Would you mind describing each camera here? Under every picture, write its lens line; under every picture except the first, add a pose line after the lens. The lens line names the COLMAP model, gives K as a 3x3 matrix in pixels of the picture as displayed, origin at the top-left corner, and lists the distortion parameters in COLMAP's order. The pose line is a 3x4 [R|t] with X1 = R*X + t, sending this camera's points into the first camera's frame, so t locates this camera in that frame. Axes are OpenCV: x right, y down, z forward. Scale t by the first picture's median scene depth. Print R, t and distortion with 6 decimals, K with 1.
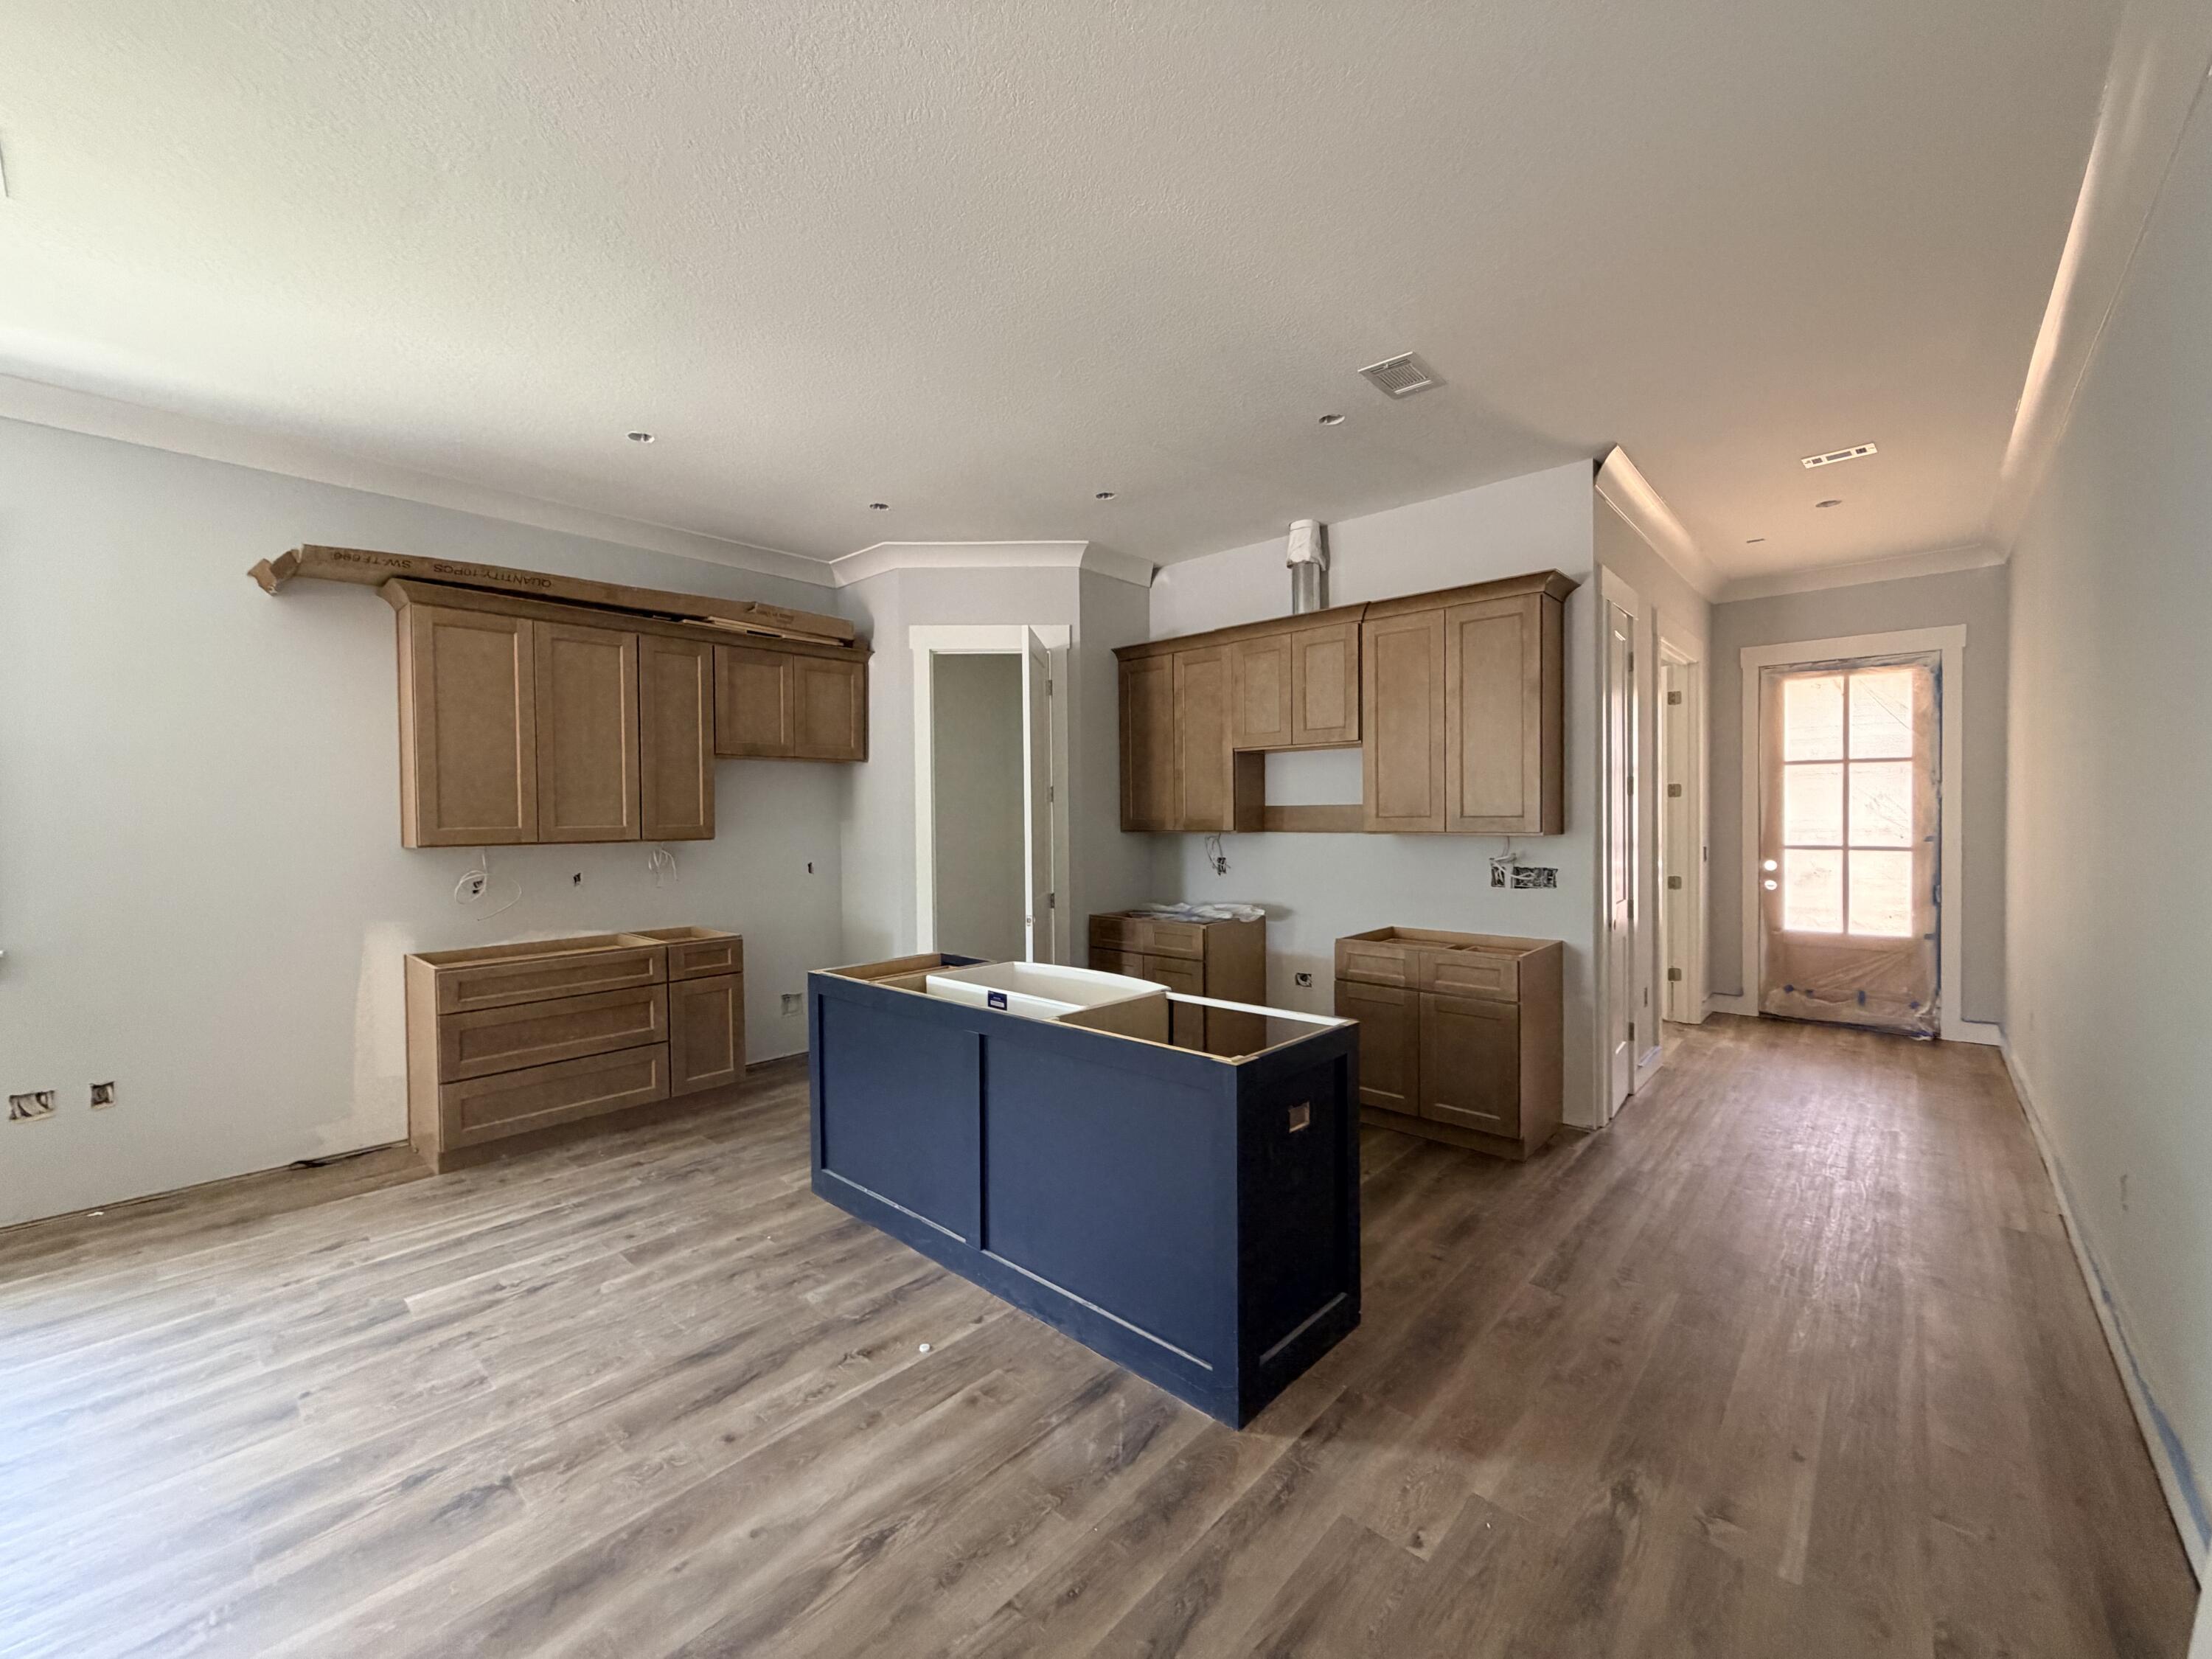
lens RADIAL K [[879.3, 0, 1116.0], [0, 879.3, 826.0], [0, 0, 1]] dist [-0.001112, 0.000243]
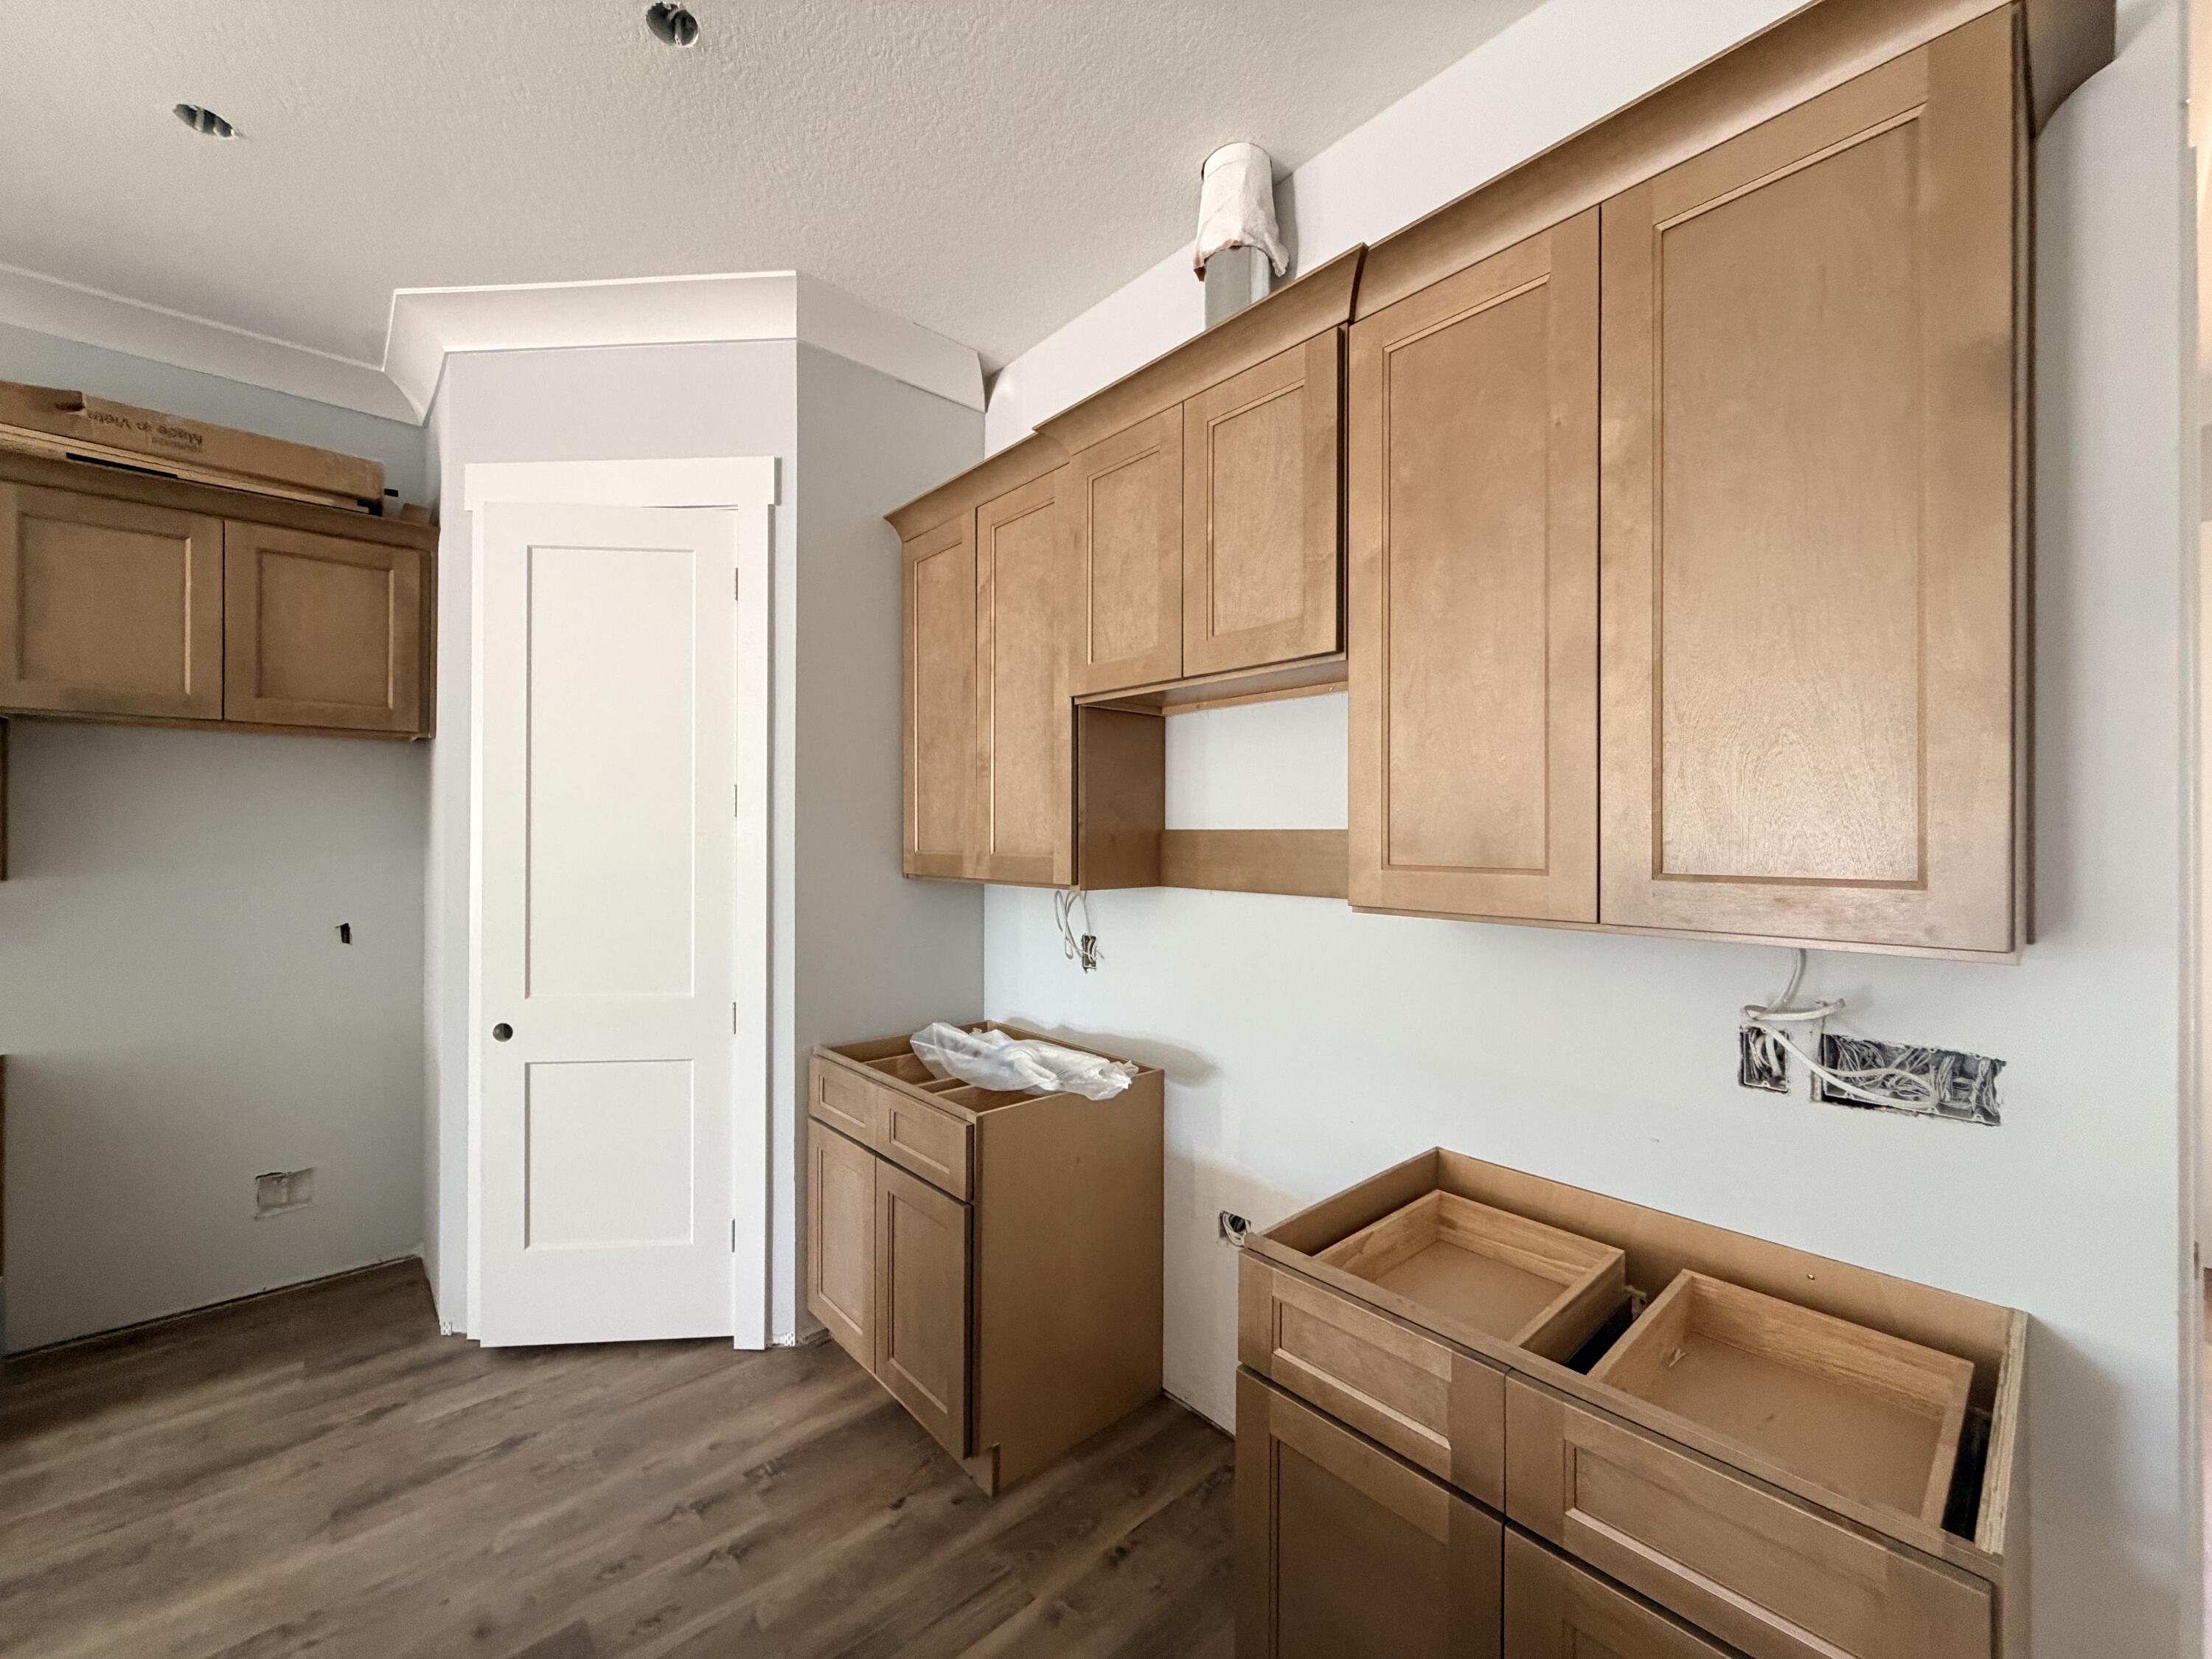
lens RADIAL K [[879.3, 0, 1107.8], [0, 879.3, 831.7], [0, 0, 1]] dist [-0.001112, 0.000243]
pose [[0.994695, 0.013539, -0.101977, 0.198853], [-0.015135, 0.999775, -0.014889, -0.015623], [0.101753, 0.016354, 0.994675, 0.572626]]
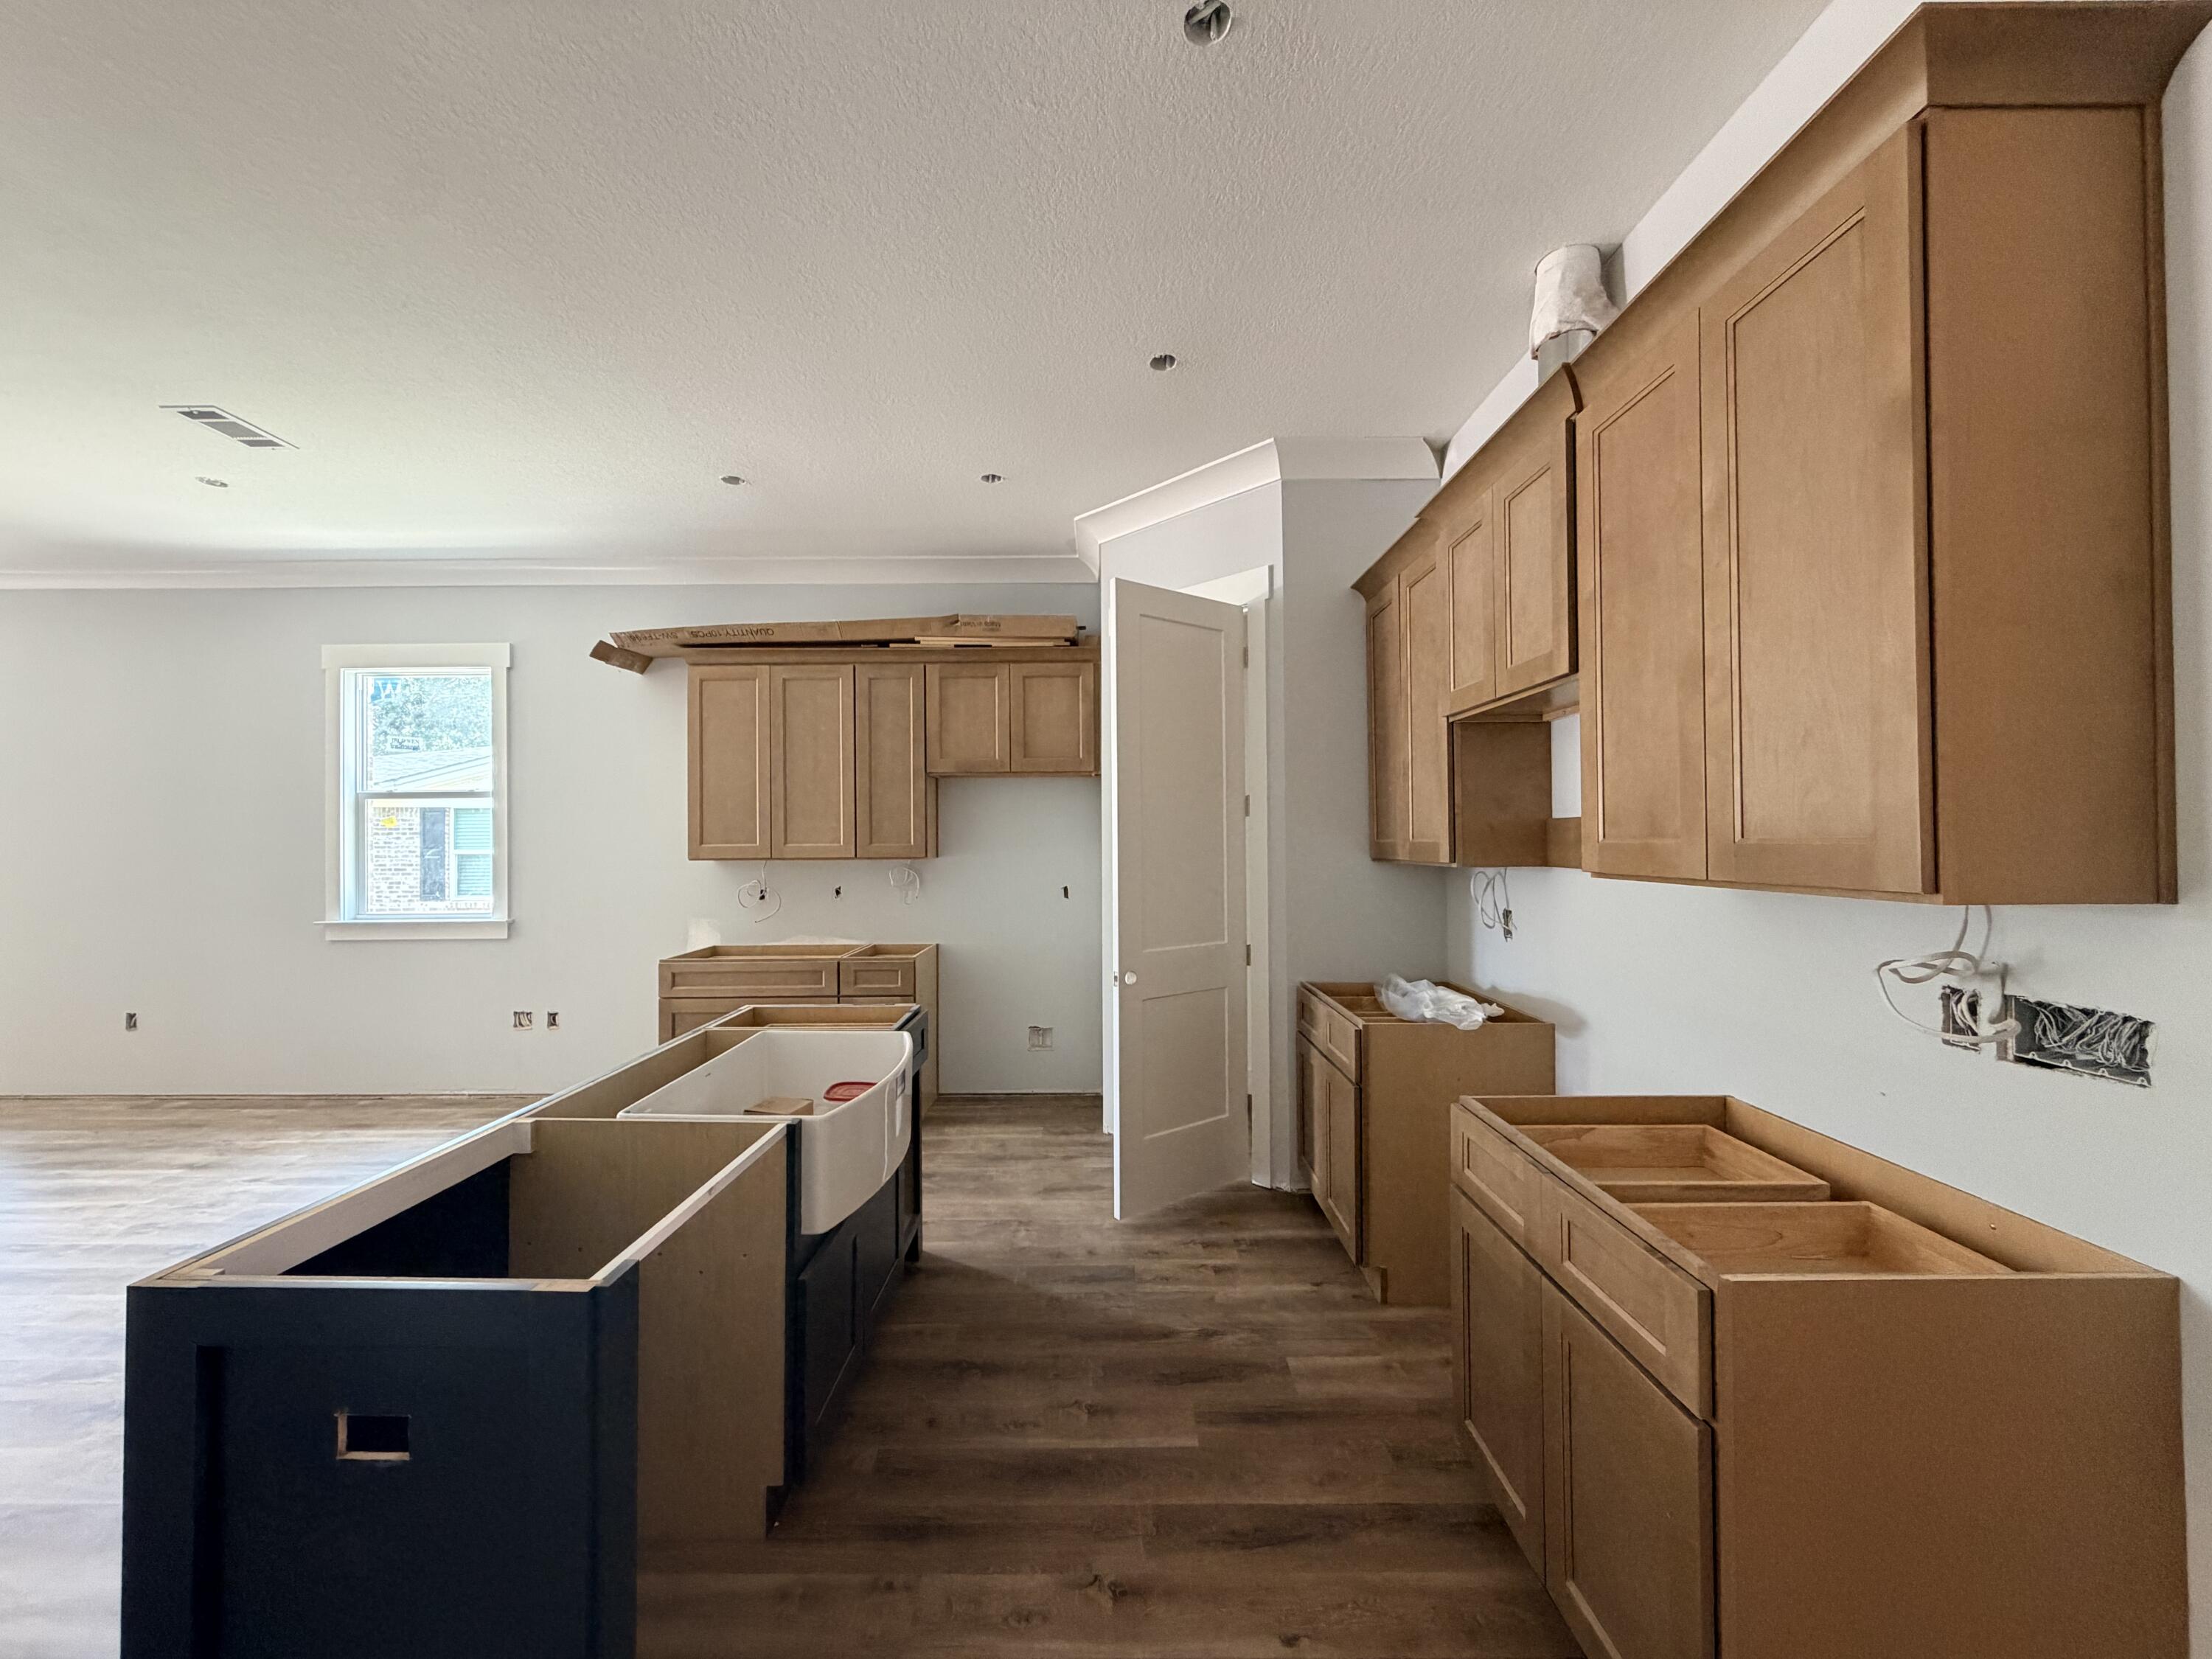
lens RADIAL K [[879.3, 0, 1106.0], [0, 879.3, 831.0], [0, 0, 1]] dist [-0.001112, 0.000243]
pose [[0.674765, -0.002016, -0.738030, 0.407173], [-0.010237, 0.999875, -0.012090, -0.006287], [0.737962, 0.015713, 0.674660, 0.462817]]
